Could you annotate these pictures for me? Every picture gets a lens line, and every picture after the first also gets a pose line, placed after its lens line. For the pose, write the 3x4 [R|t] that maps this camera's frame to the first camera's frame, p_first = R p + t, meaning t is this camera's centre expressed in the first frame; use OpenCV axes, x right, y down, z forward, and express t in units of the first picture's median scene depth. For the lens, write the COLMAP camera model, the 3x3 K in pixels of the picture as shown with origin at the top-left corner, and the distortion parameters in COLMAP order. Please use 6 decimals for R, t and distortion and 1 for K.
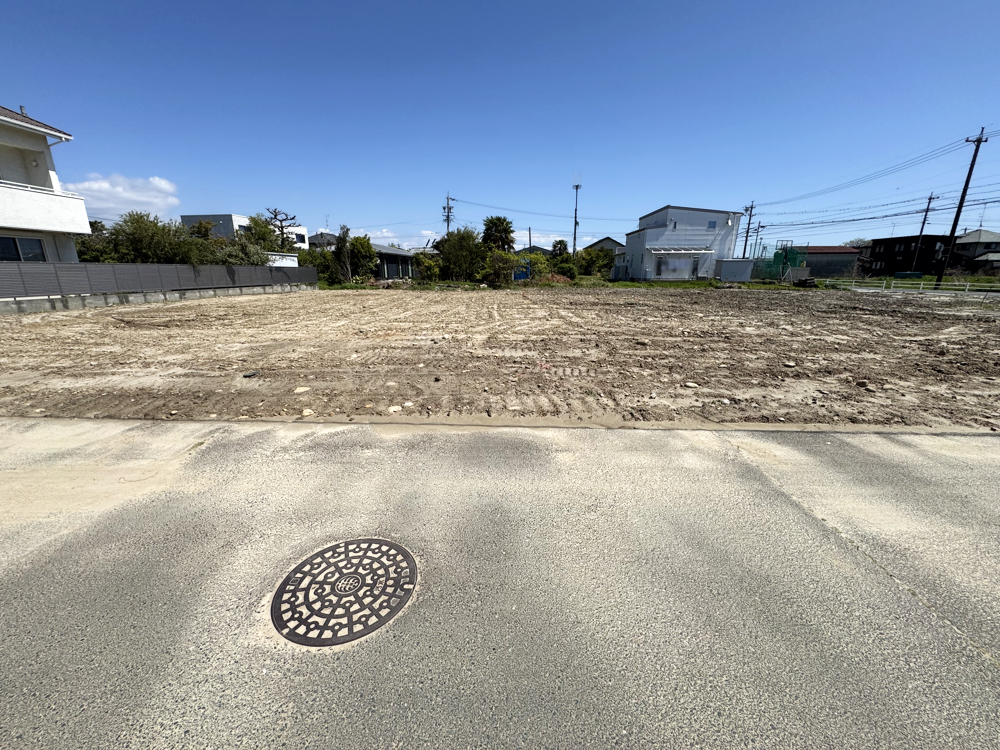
lens RADIAL K [[397.4, 0, 500.5], [0, 397.4, 373.9], [0, 0, 1]] dist [-0.002274, 0.000079]
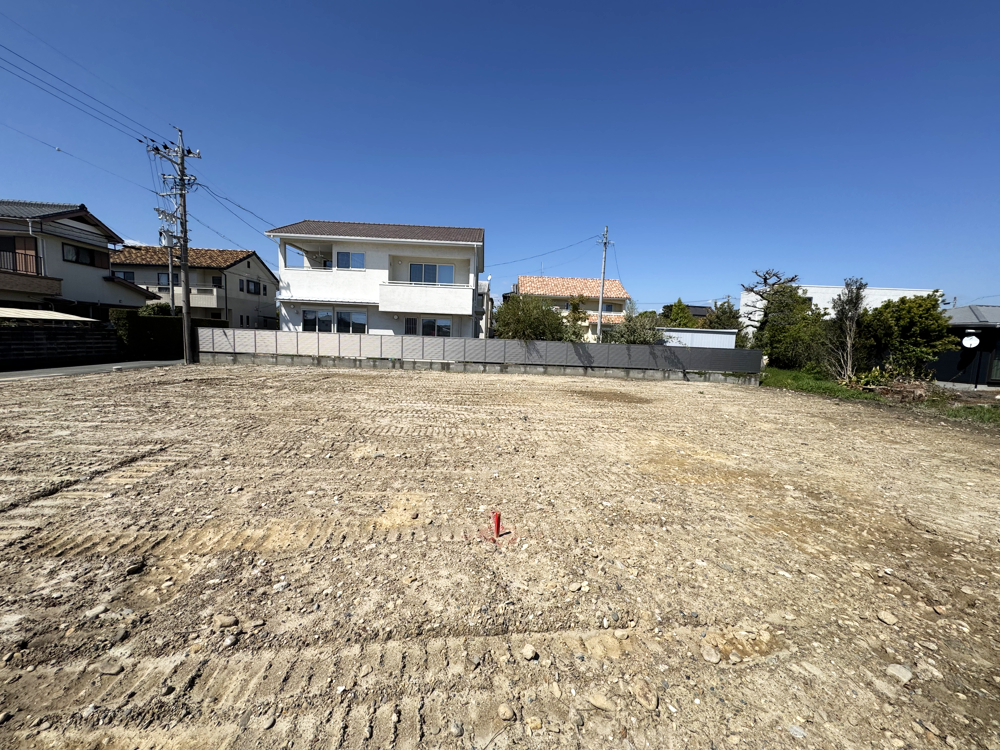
lens RADIAL K [[397.4, 0, 500.5], [0, 397.4, 373.9], [0, 0, 1]] dist [-0.002274, 0.000079]
pose [[0.089952, 0.097664, -0.991146, 0.115963], [-0.287380, 0.955396, 0.068060, -0.140368], [0.953584, 0.278713, 0.114006, 0.489391]]
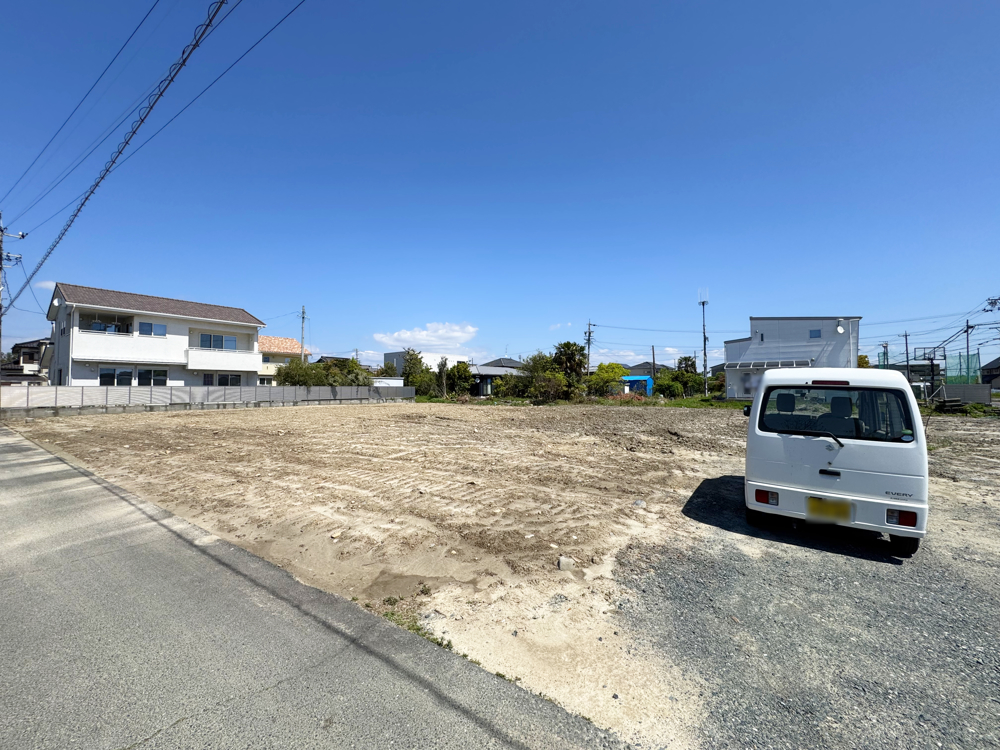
lens RADIAL K [[397.4, 0, 500.5], [0, 397.4, 373.9], [0, 0, 1]] dist [-0.002274, 0.000079]
pose [[0.843652, -0.020227, -0.536510, 0.473853], [-0.132512, 0.960530, -0.244586, -0.012026], [0.520281, 0.277440, 0.807672, 0.028043]]
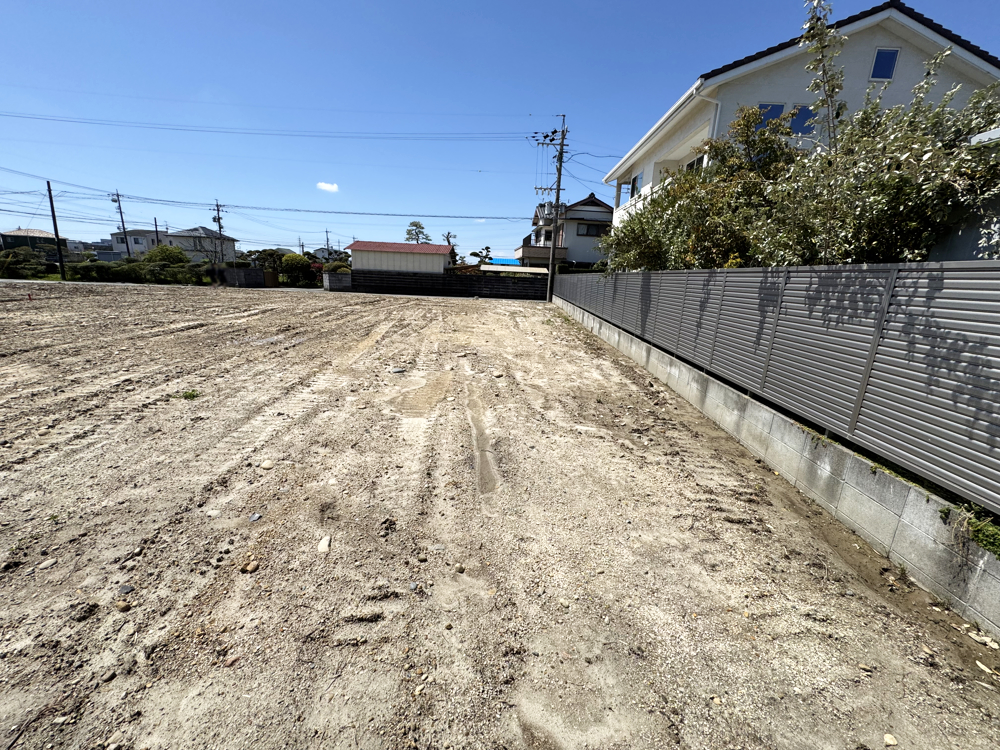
lens RADIAL K [[397.4, 0, 500.5], [0, 397.4, 373.9], [0, 0, 1]] dist [-0.002274, 0.000079]
pose [[-0.998484, -0.034186, -0.043134, -0.358909], [-0.050611, 0.878248, 0.475519, -0.220856], [0.021626, 0.476981, -0.878647, 0.839439]]
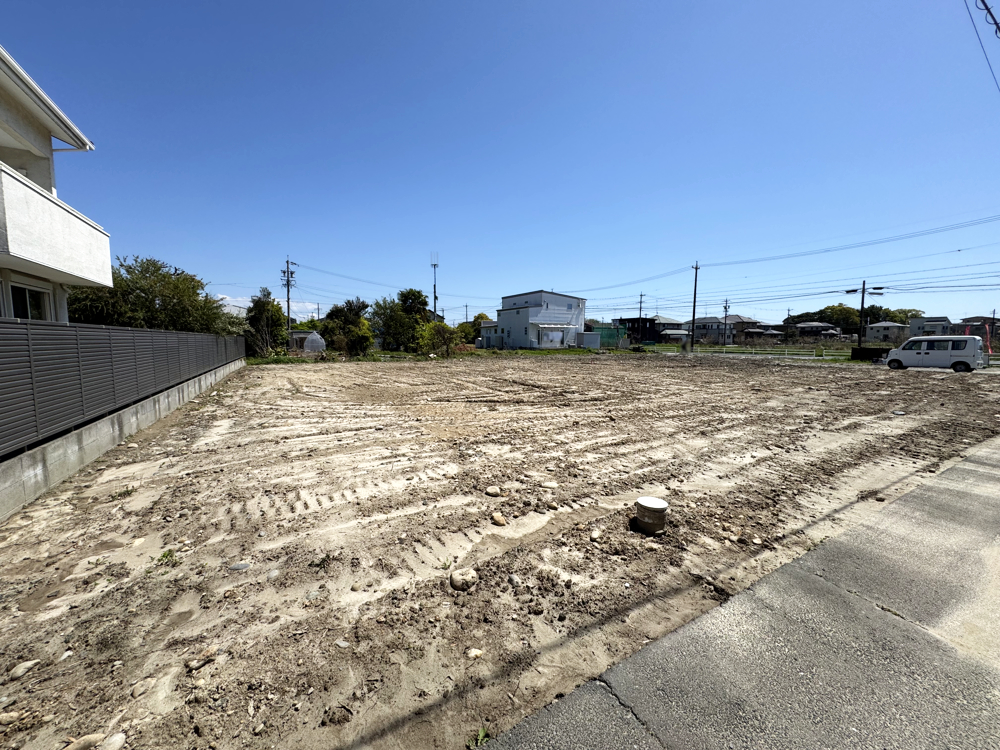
lens RADIAL K [[397.4, 0, 500.5], [0, 397.4, 373.9], [0, 0, 1]] dist [-0.002274, 0.000079]
pose [[0.842543, -0.044283, 0.536806, -0.419382], [0.133110, 0.982821, -0.127848, -0.022273], [-0.521922, 0.179171, 0.833963, 0.072738]]
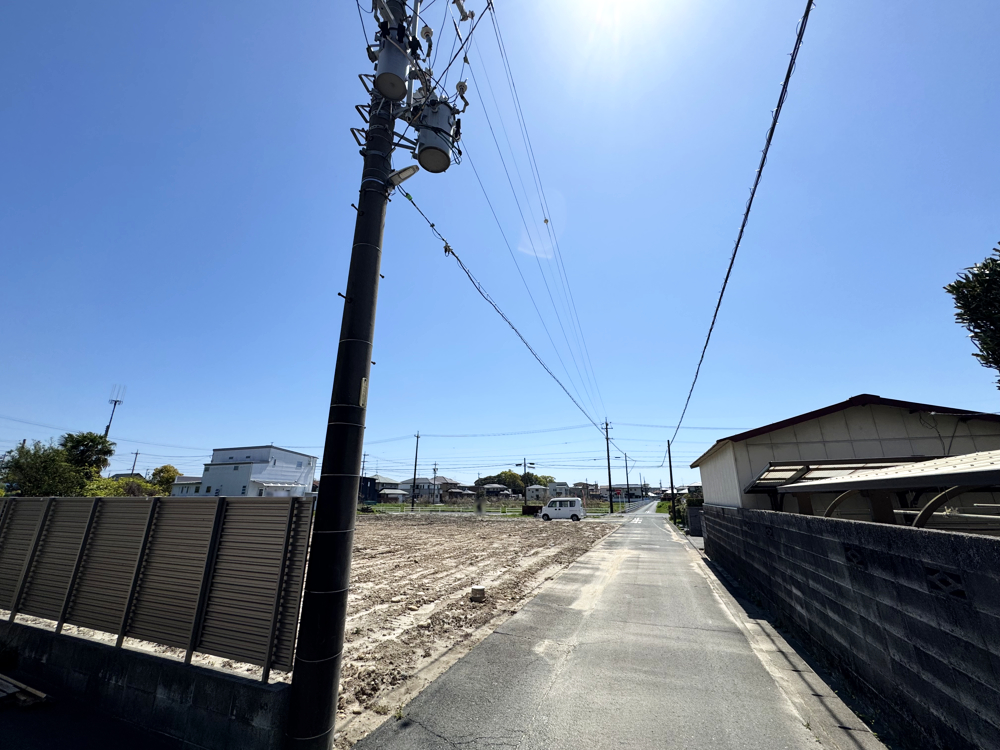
lens RADIAL K [[397.4, 0, 500.5], [0, 397.4, 373.9], [0, 0, 1]] dist [-0.002274, 0.000079]
pose [[0.315037, 0.285207, 0.905212, -0.555110], [0.238285, 0.899459, -0.366324, -0.020469], [-0.918679, 0.331104, 0.215403, 0.047162]]
